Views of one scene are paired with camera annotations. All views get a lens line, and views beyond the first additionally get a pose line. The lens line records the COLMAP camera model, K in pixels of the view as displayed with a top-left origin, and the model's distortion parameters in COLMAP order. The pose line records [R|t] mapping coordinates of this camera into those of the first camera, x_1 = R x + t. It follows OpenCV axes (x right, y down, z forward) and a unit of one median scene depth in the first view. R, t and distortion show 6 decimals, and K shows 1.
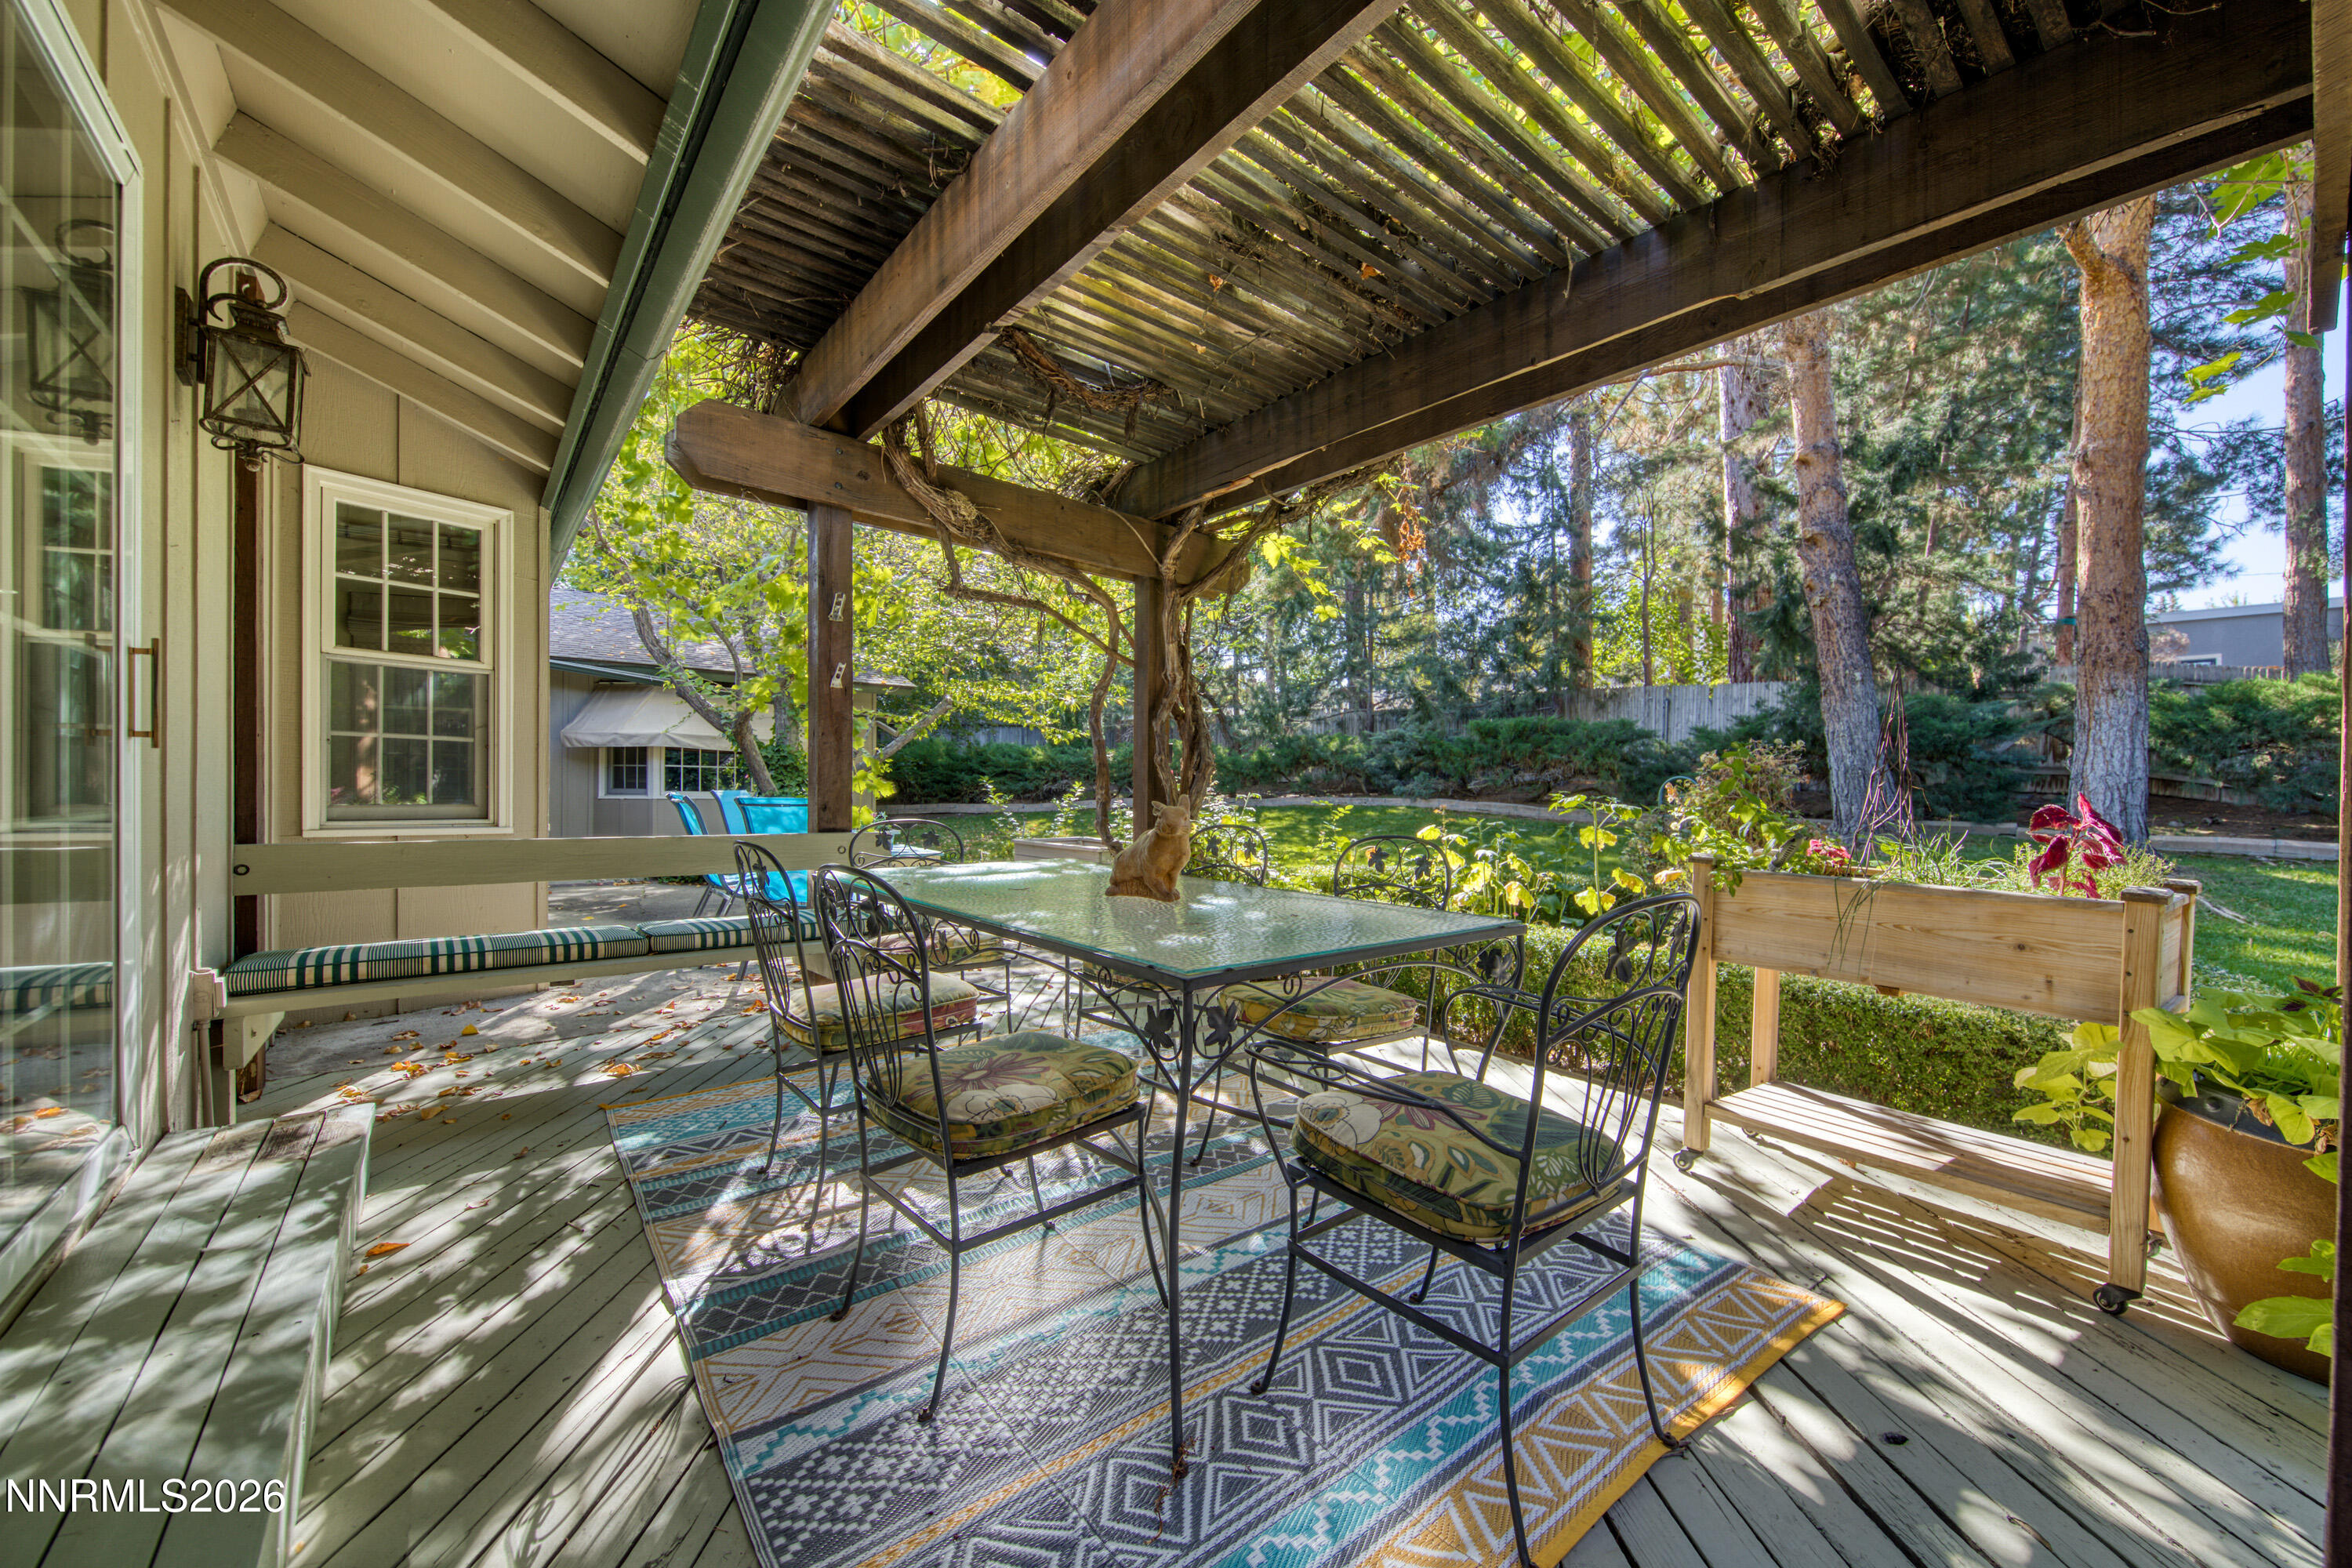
lens RADIAL K [[909.4, 0, 1180.1], [0, 909.4, 792.9], [0, 0, 1]] dist [0.002324, 0.000062]
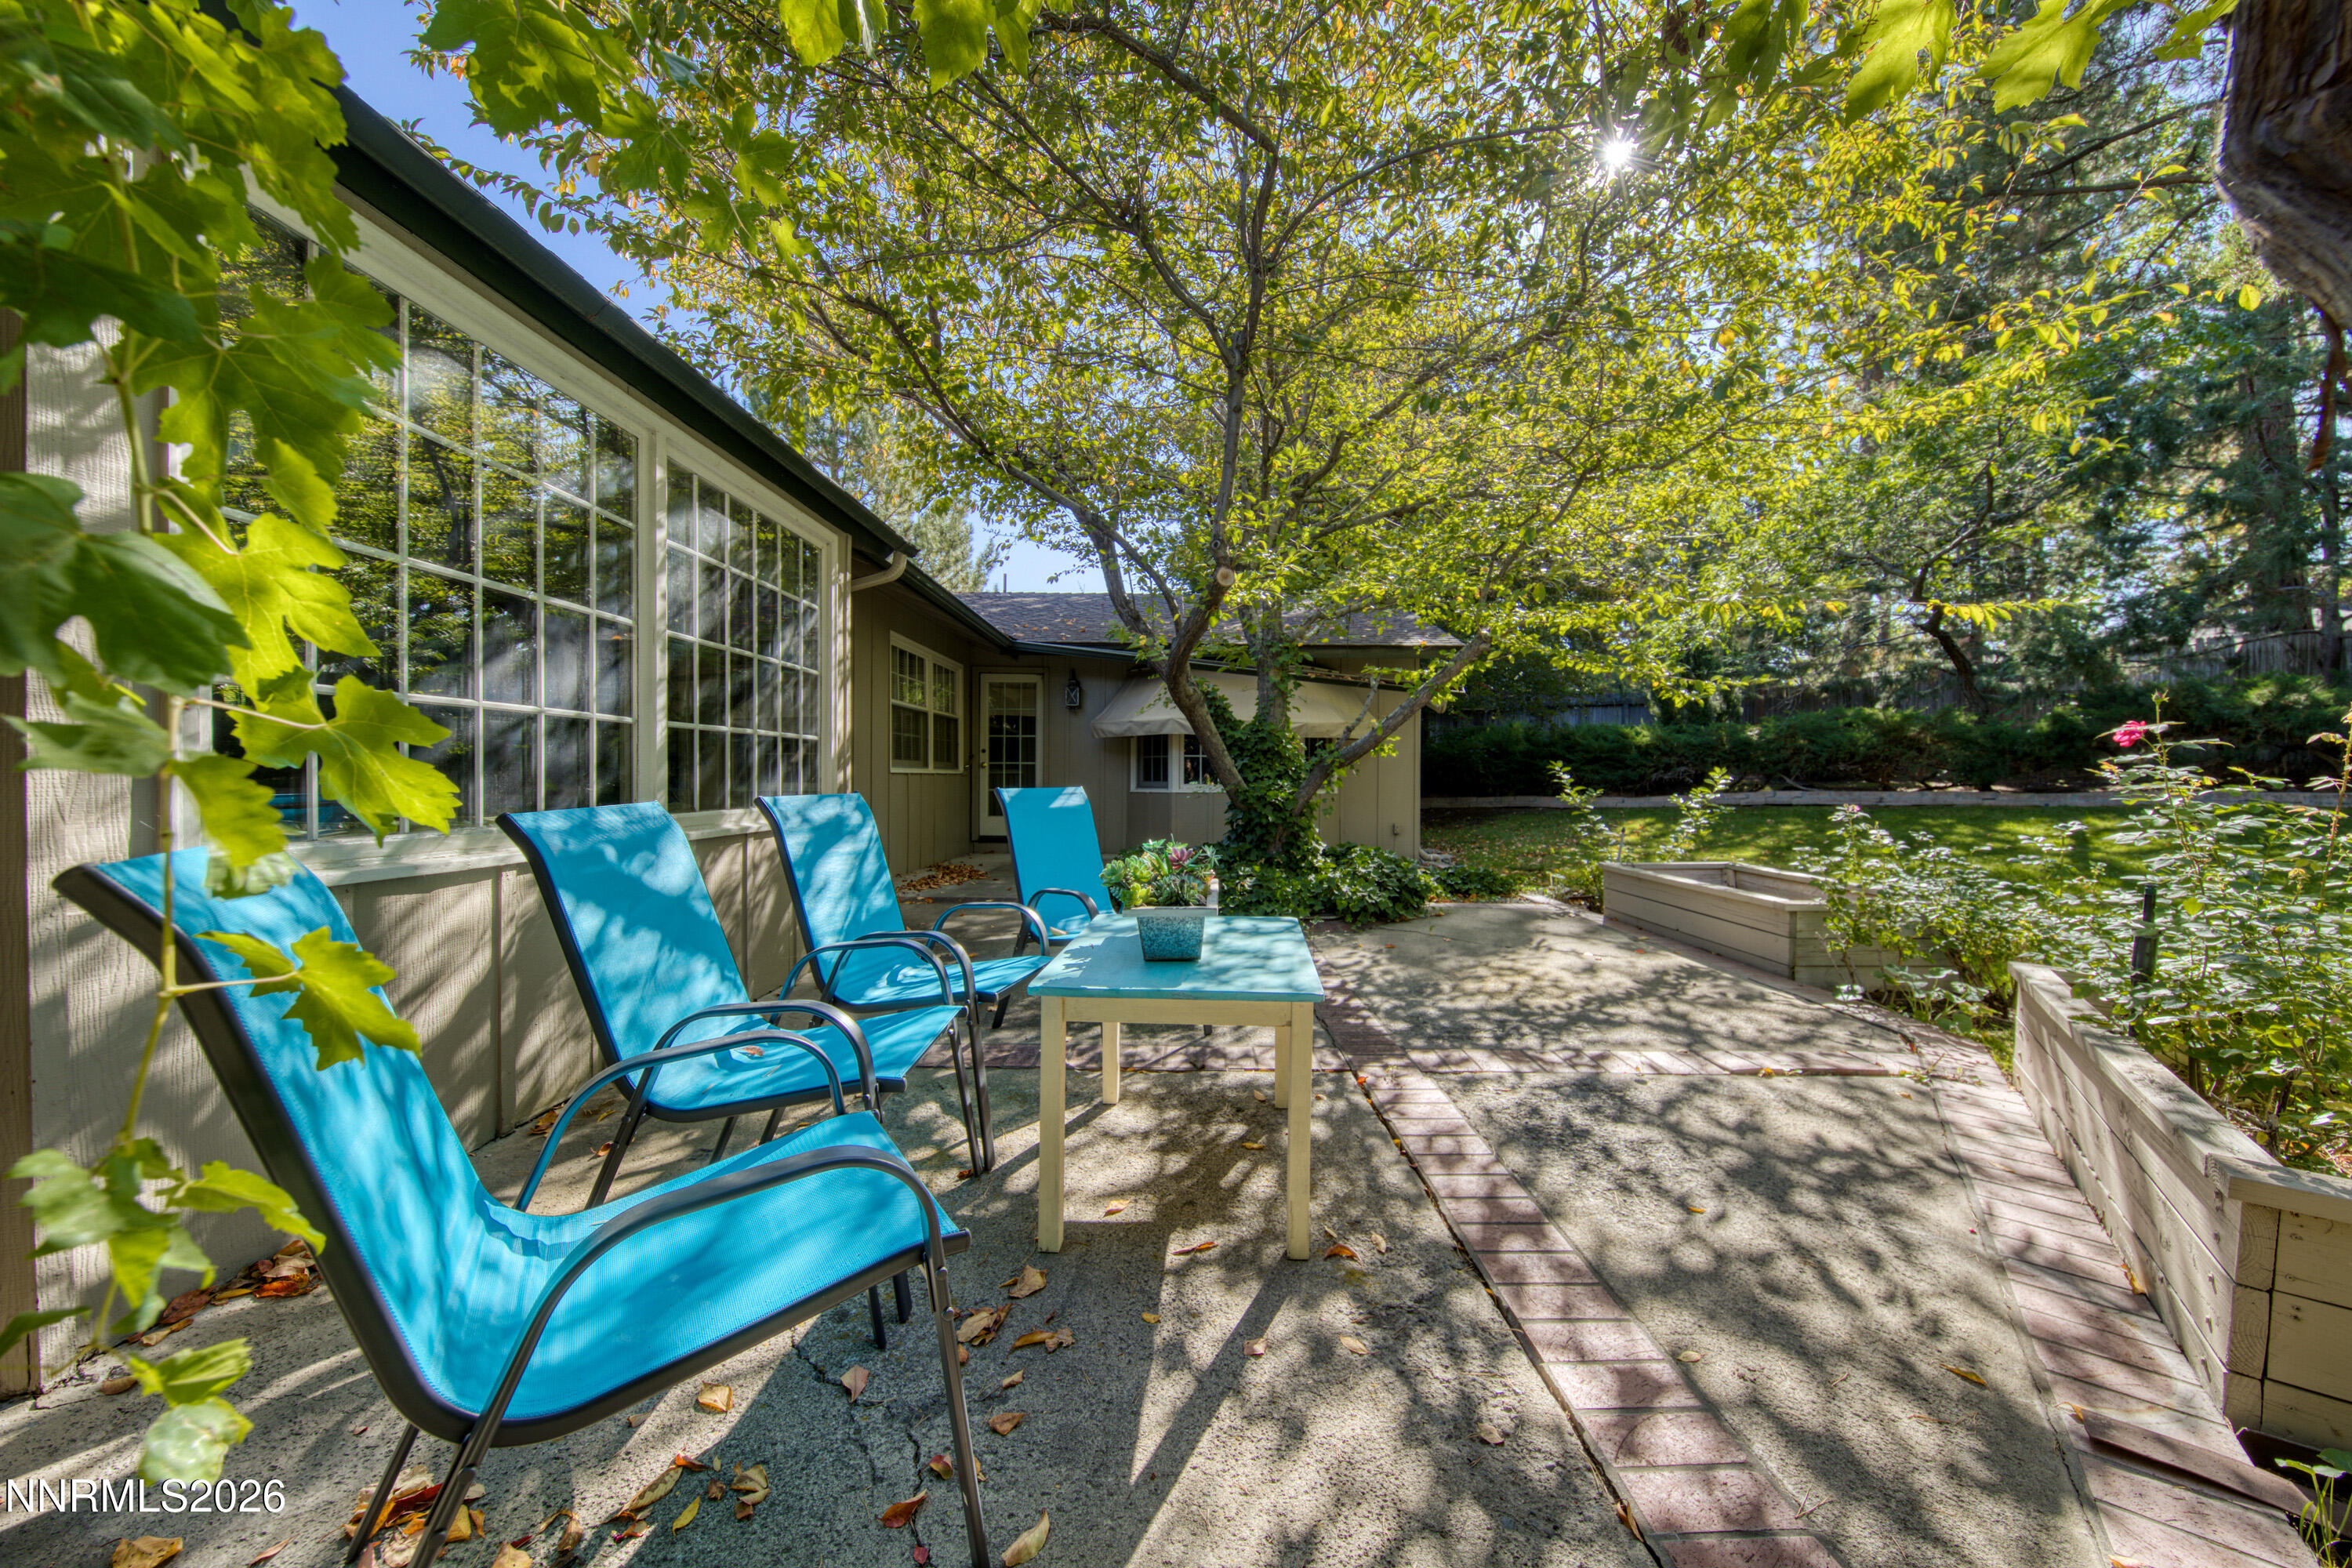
lens RADIAL K [[818.9, 0, 1183.5], [0, 818.9, 784.1], [0, 0, 1]] dist [-0.000304, 0.000004]
pose [[0.787898, -0.001743, -0.615804, -0.059648], [0.004011, 0.999989, 0.002302, -0.004010], [0.615793, -0.004284, 0.787896, 0.351778]]
